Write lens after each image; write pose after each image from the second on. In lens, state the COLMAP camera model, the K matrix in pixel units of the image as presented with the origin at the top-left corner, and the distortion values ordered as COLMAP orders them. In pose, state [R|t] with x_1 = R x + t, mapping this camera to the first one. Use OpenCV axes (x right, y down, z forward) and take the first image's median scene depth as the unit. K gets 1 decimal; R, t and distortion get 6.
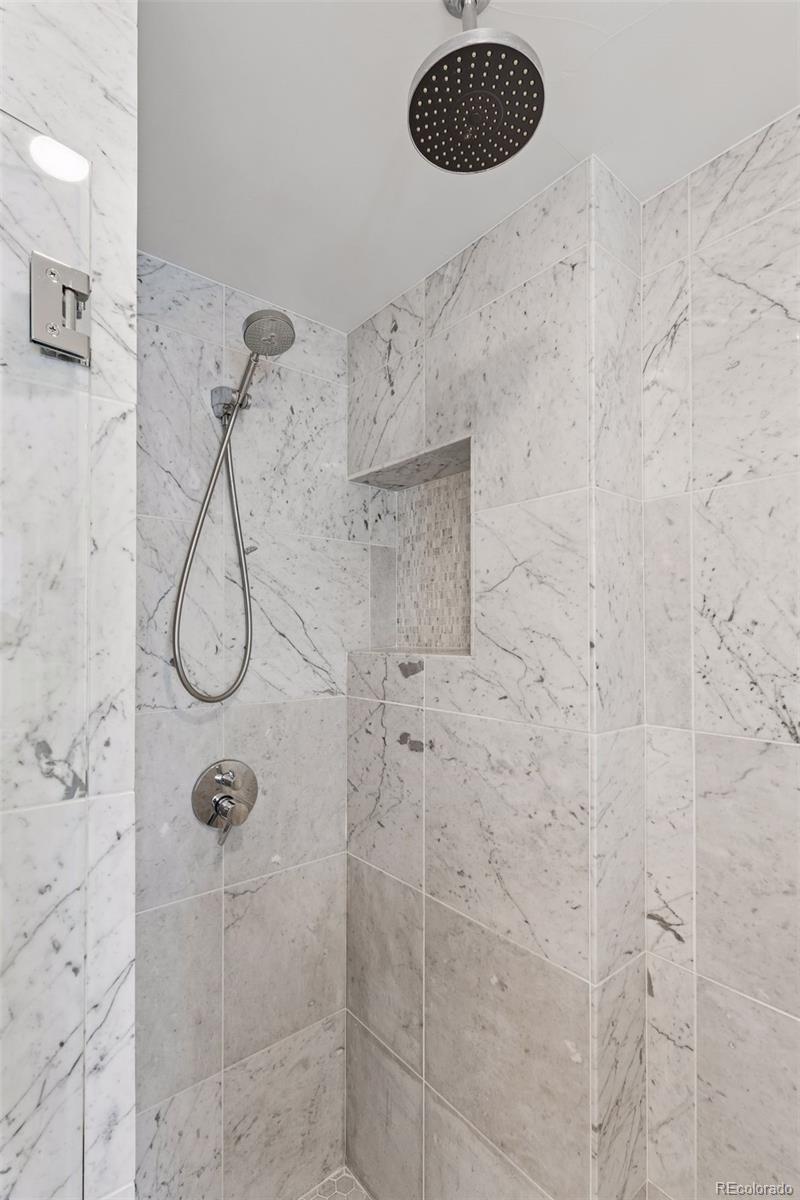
lens RADIAL K [[556.3, 0, 396.1], [0, 556.3, 628.1], [0, 0, 1]] dist [0.001896, 0.000484]
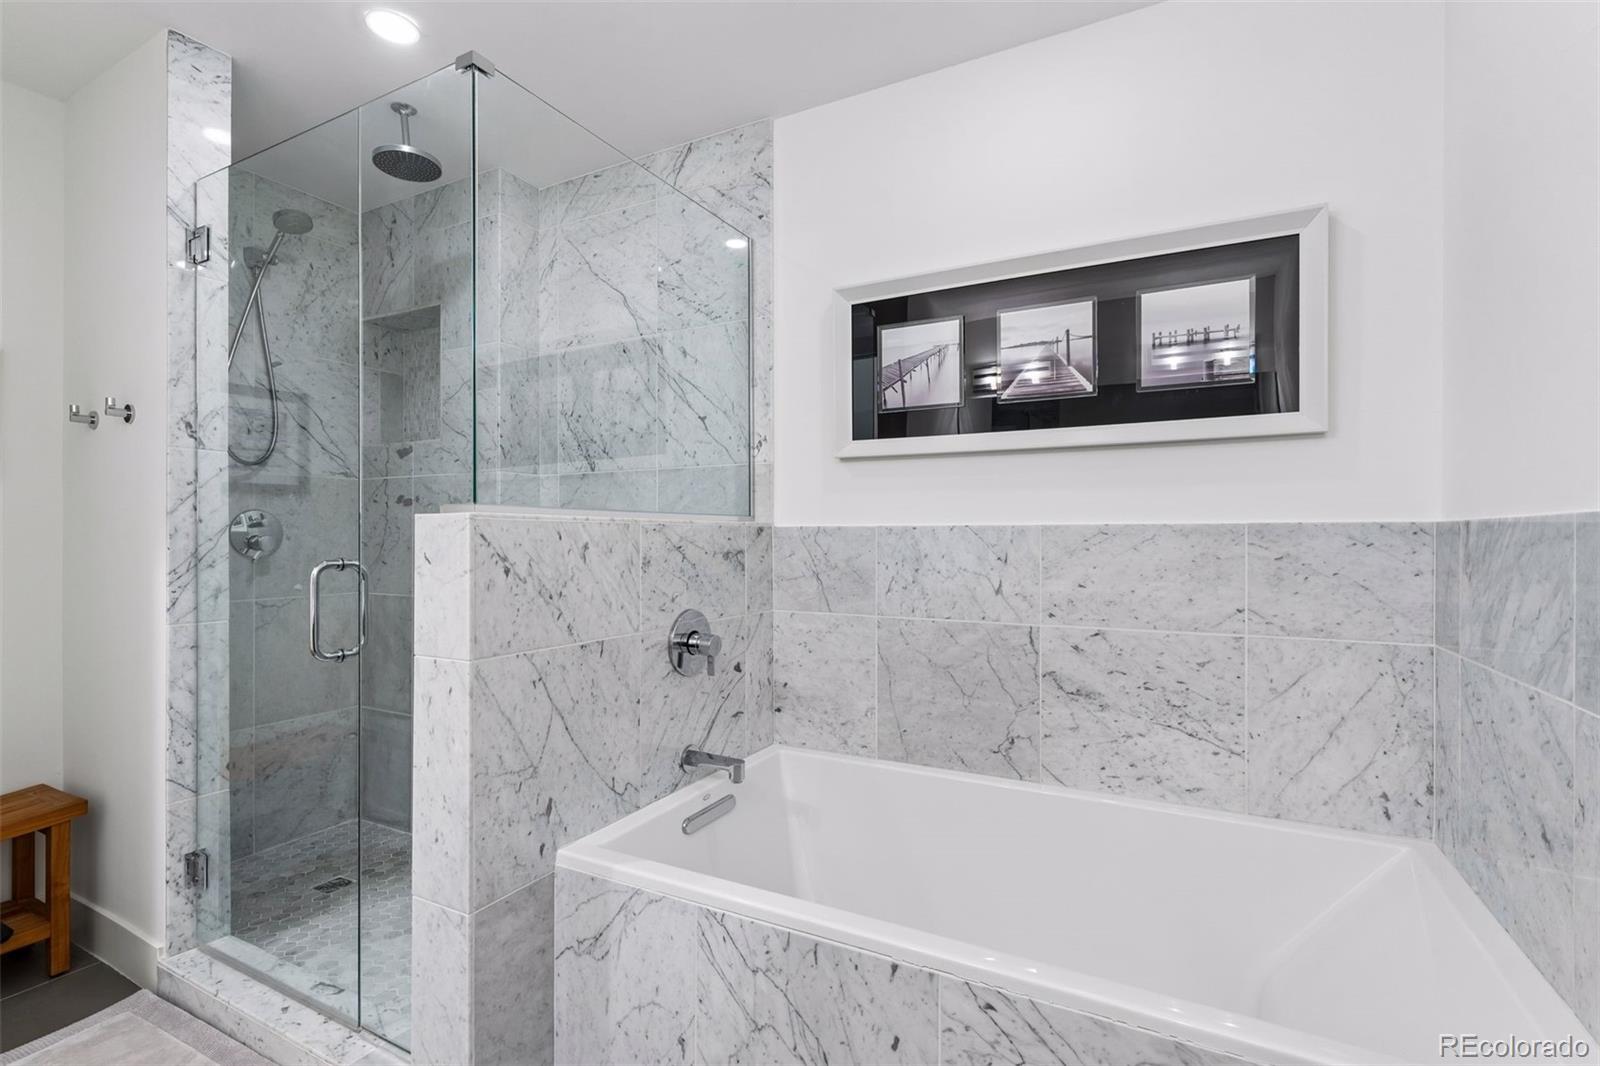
lens RADIAL K [[741.7, 0, 805.2], [0, 741.7, 533.2], [0, 0, 1]] dist [0.001896, 0.000484]
pose [[0.921472, 0.000610, 0.388445, 0.242684], [-0.002182, 0.999991, 0.003606, 0.279354], [-0.388440, -0.004171, 0.921465, -1.260234]]
